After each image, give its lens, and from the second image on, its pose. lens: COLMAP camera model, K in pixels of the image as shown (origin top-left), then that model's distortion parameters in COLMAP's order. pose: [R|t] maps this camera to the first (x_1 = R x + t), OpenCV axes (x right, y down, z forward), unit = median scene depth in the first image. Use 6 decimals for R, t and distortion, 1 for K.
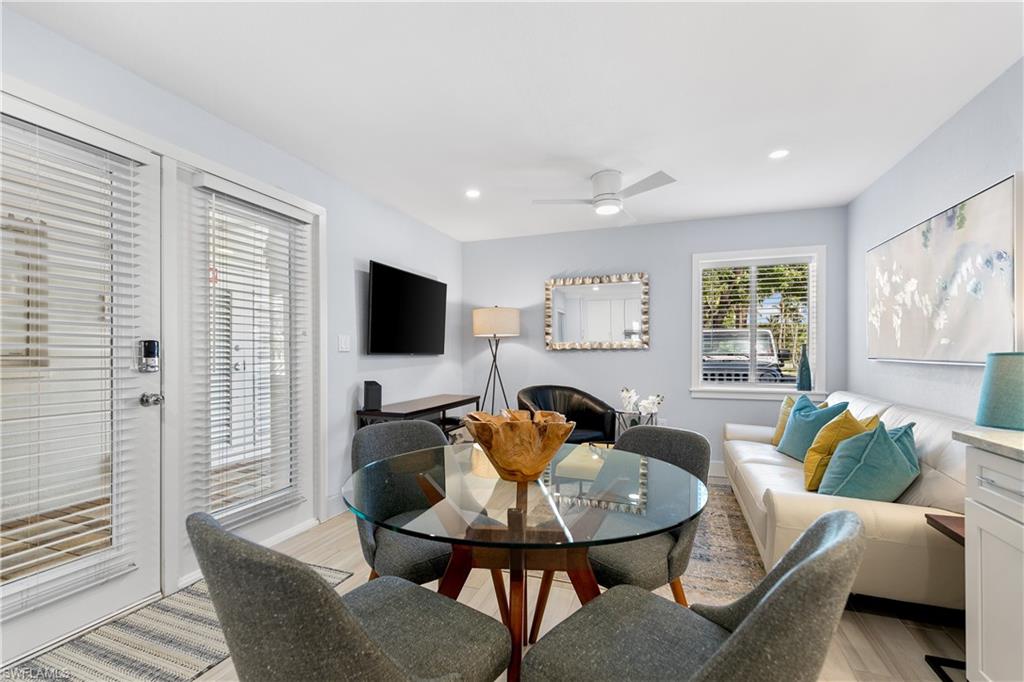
lens RADIAL K [[457.3, 0, 510.5], [0, 457.3, 346.4], [0, 0, 1]] dist [0.002178, -0.000211]
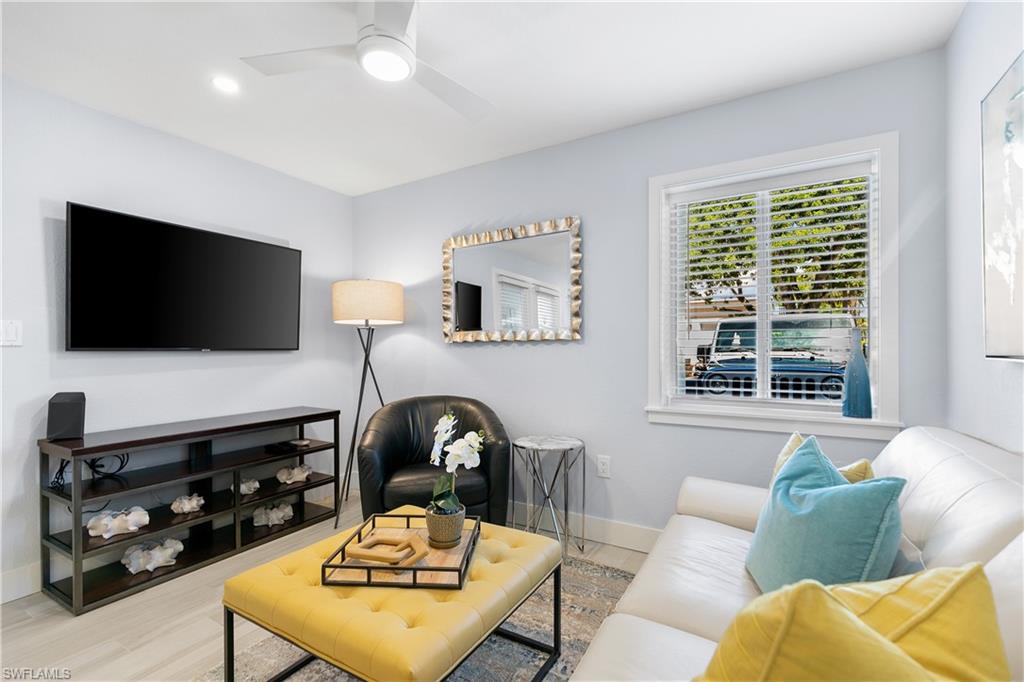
lens RADIAL K [[457.3, 0, 510.2], [0, 457.3, 345.5], [0, 0, 1]] dist [0.002178, -0.000211]
pose [[0.984133, -0.004467, -0.177375, 0.315563], [0.005528, 0.999970, 0.005490, 0.008669], [0.177346, -0.006383, 0.984128, 0.376787]]
